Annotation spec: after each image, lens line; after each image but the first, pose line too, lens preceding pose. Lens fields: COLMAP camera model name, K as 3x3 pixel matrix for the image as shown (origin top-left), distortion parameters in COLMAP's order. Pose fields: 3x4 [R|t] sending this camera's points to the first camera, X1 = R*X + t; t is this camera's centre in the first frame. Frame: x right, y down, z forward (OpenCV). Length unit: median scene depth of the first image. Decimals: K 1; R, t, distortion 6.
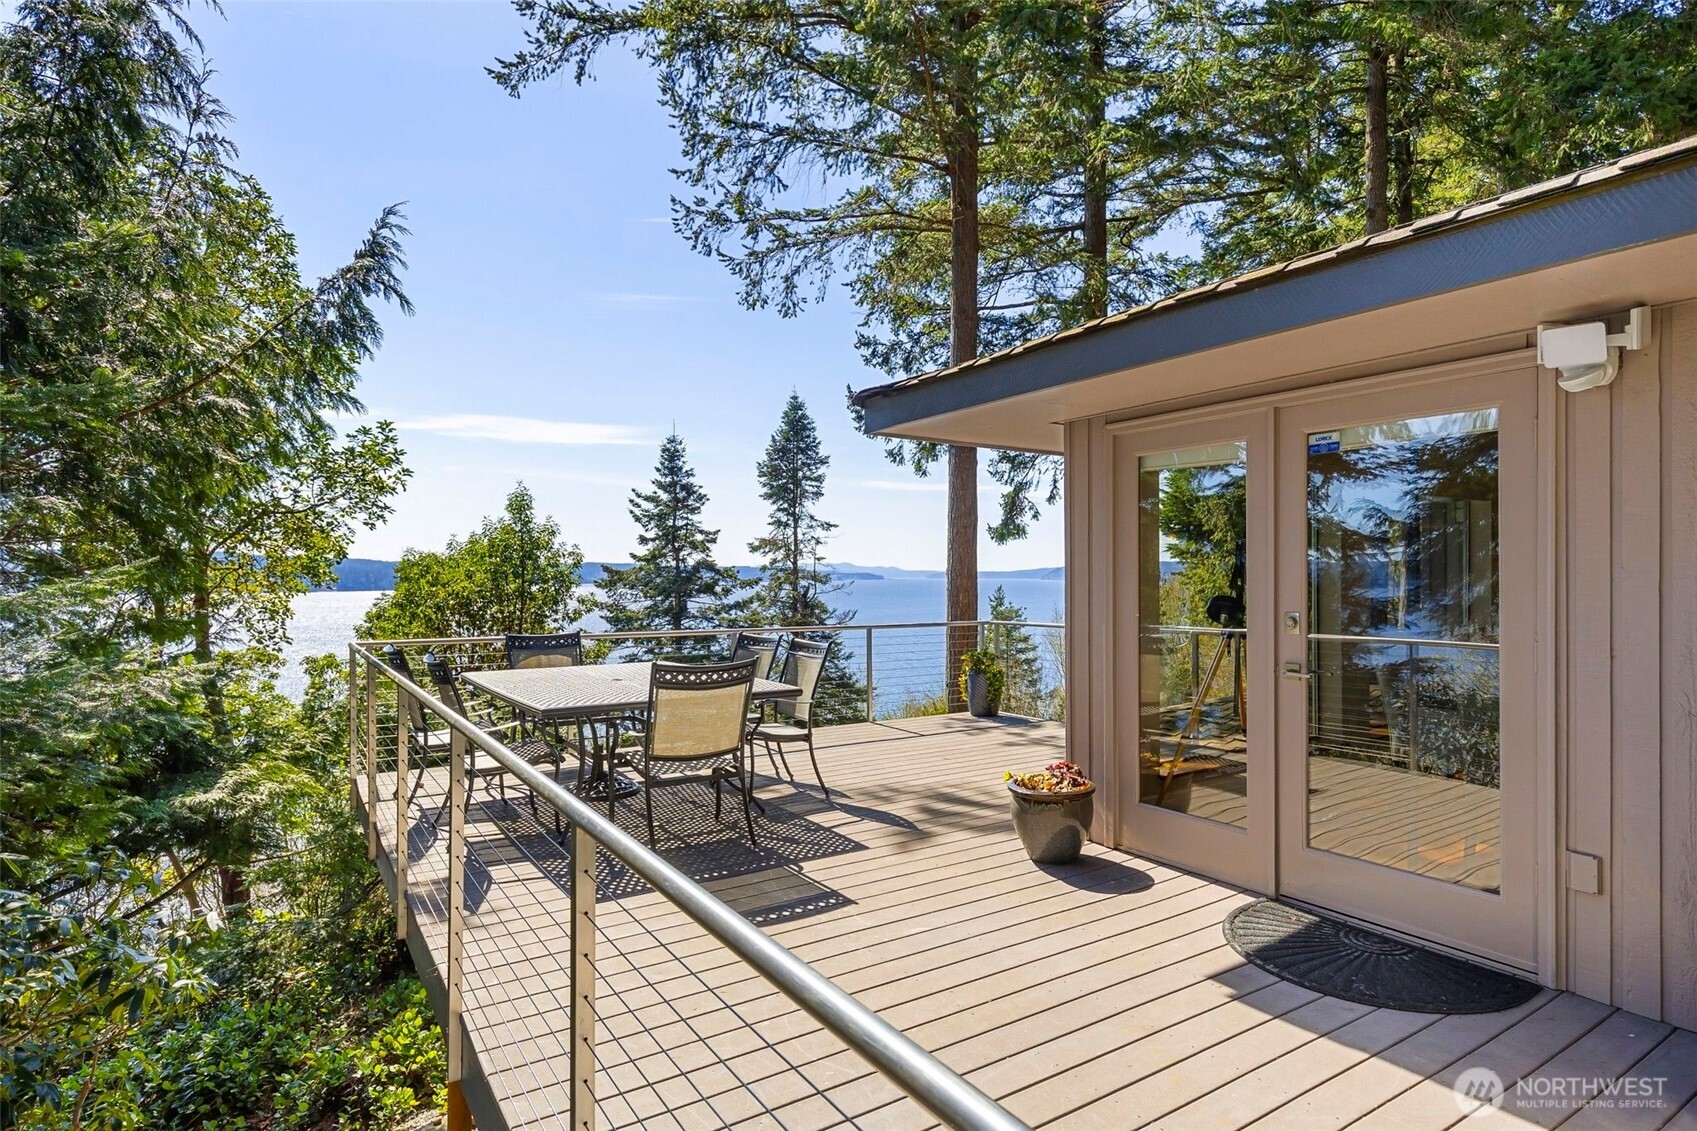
lens RADIAL K [[908.2, 0, 846.4], [0, 908.2, 558.4], [0, 0, 1]] dist [-0.002058, 0.000028]
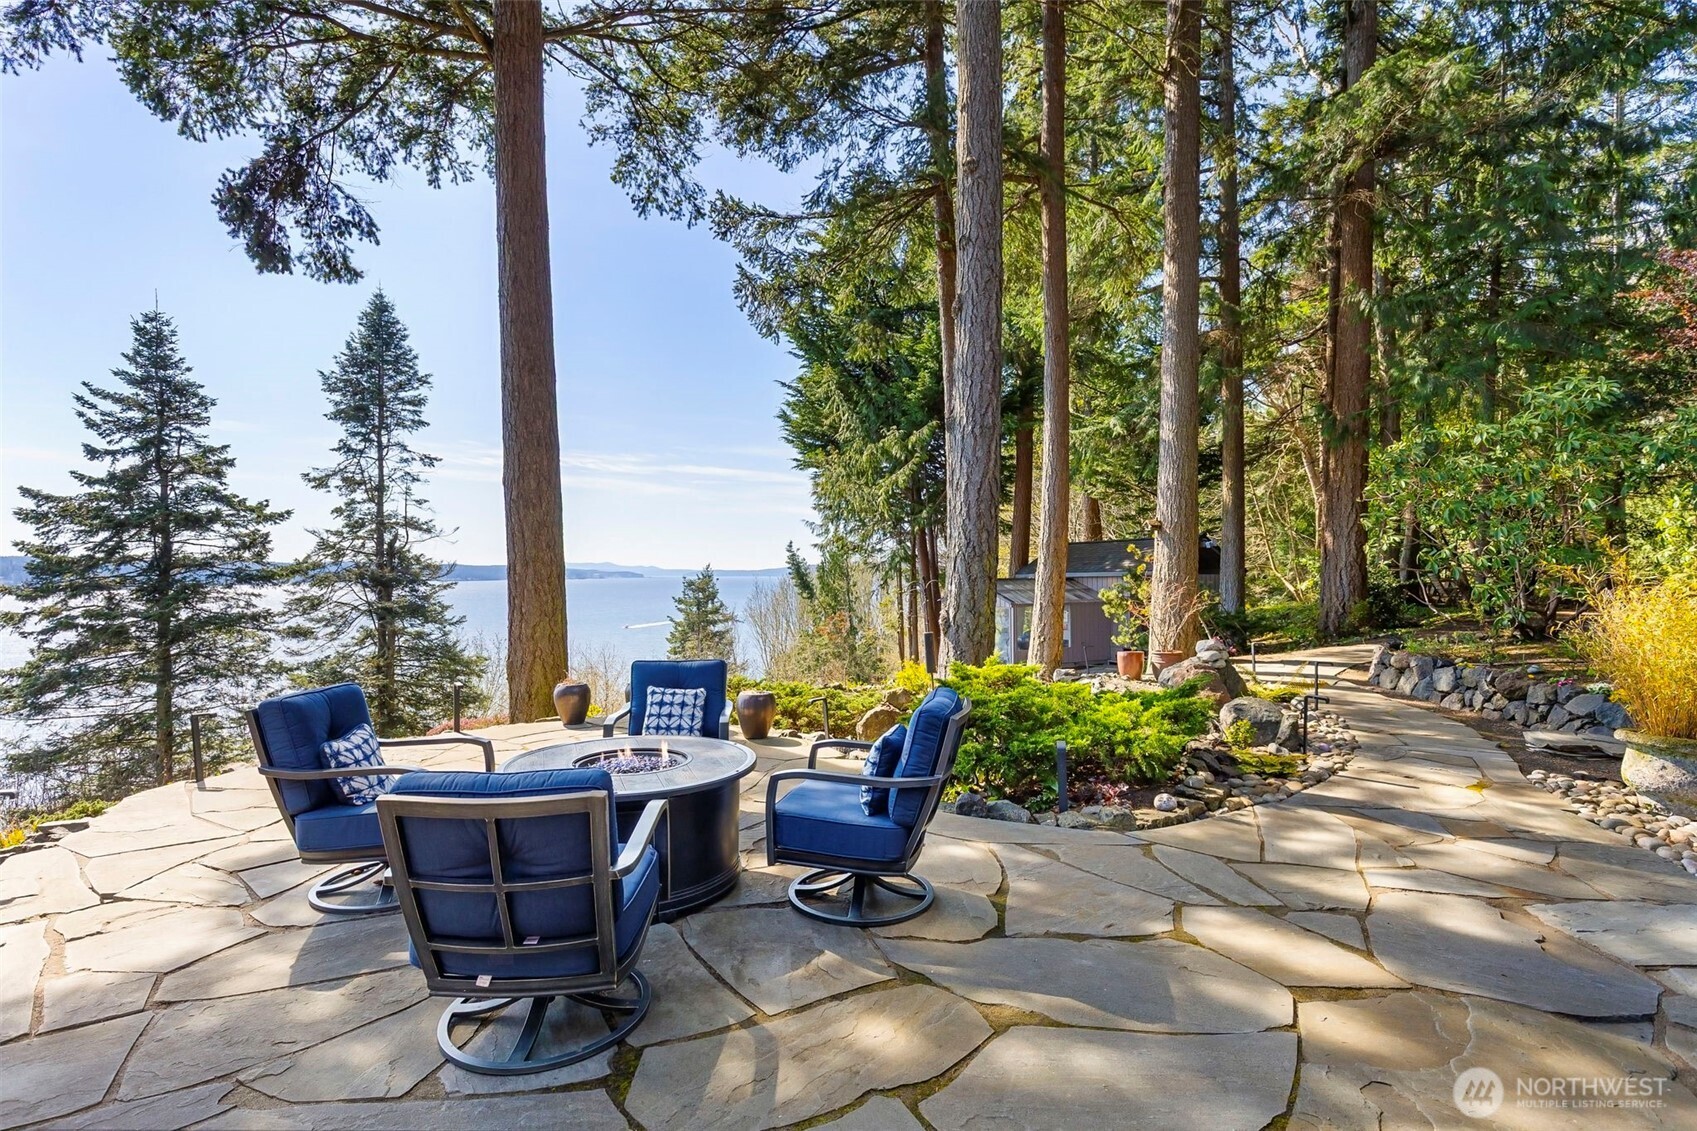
lens RADIAL K [[770.6, 0, 838.4], [0, 770.6, 570.2], [0, 0, 1]] dist [0.001910, 0.000661]
pose [[0.965238, -0.001438, 0.261369, 0.169040], [-0.000128, 0.999982, 0.005975, 0.064483], [-0.261372, -0.005801, 0.965221, 0.264877]]
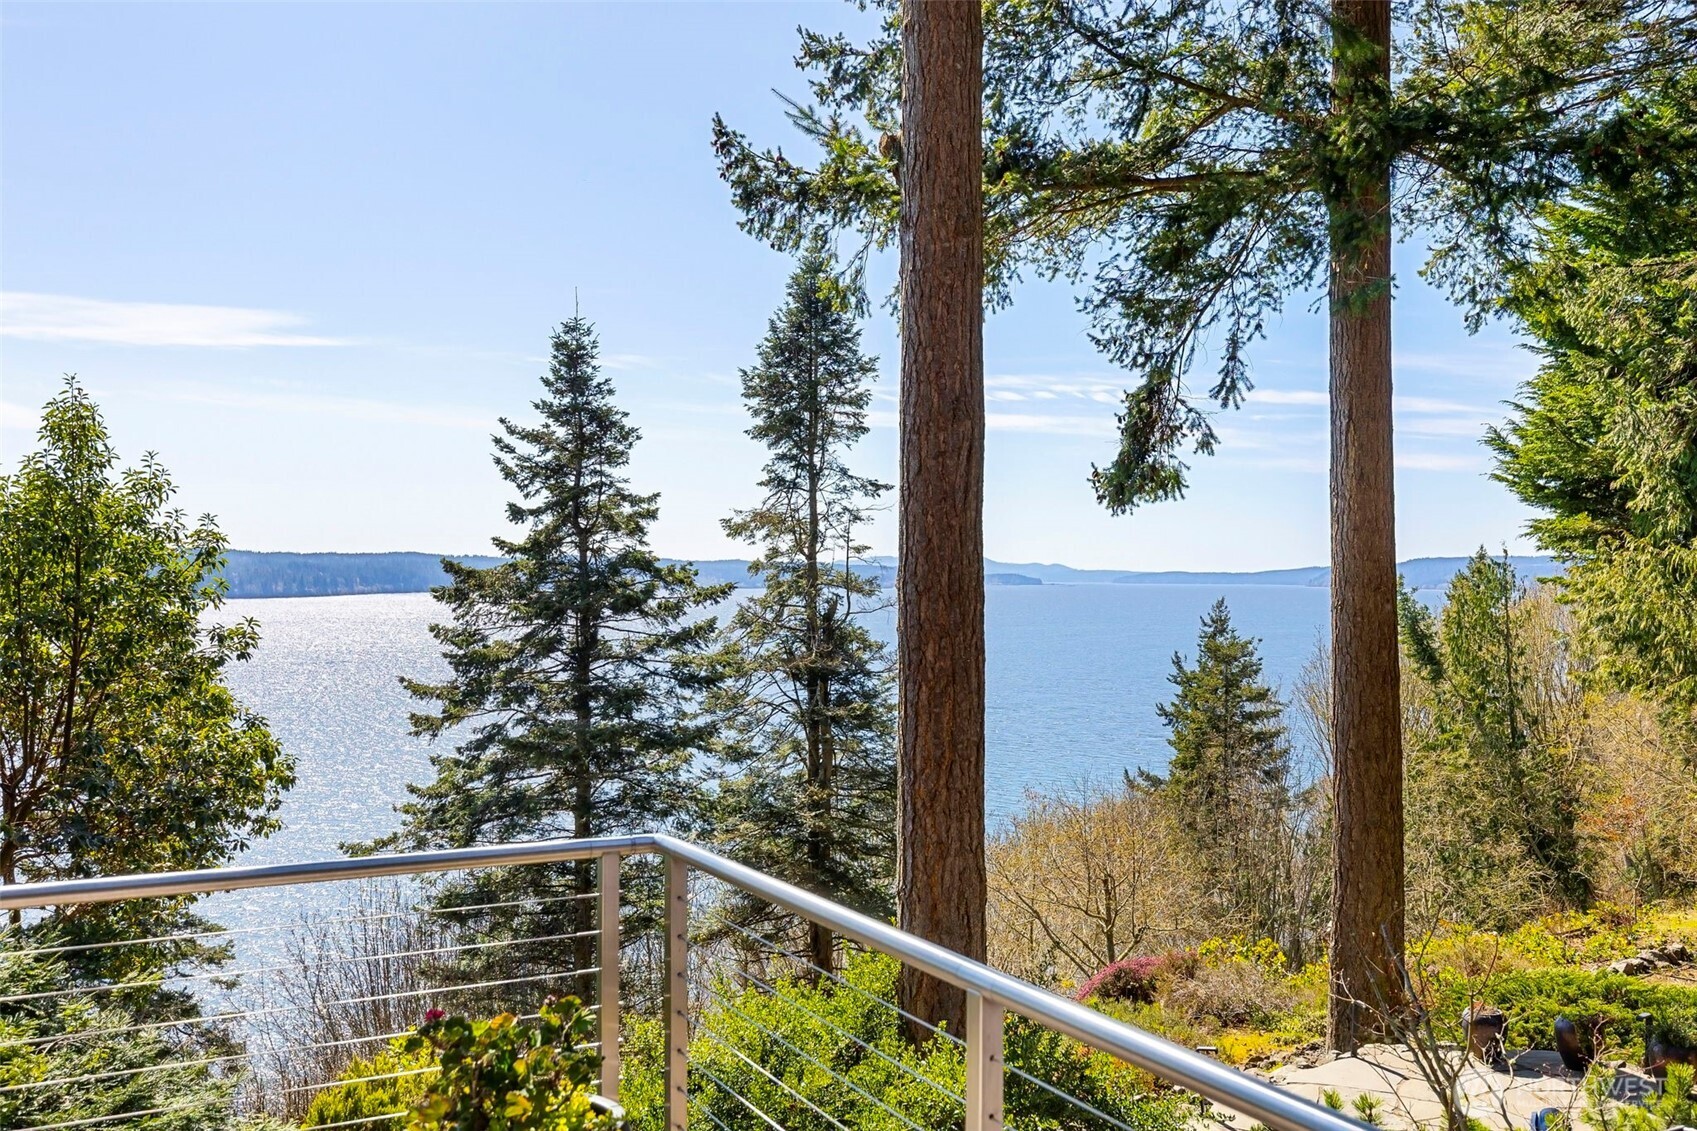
lens RADIAL K [[1439.0, 0, 850.3], [0, 1439.0, 579.2], [0, 0, 1]] dist [-0.007210, 0.003780]
pose [[0.994968, 0.004934, -0.100070, 0.056619], [-0.002906, 0.999788, 0.020405, 0.001047], [0.100150, -0.020011, 0.994771, 0.164613]]
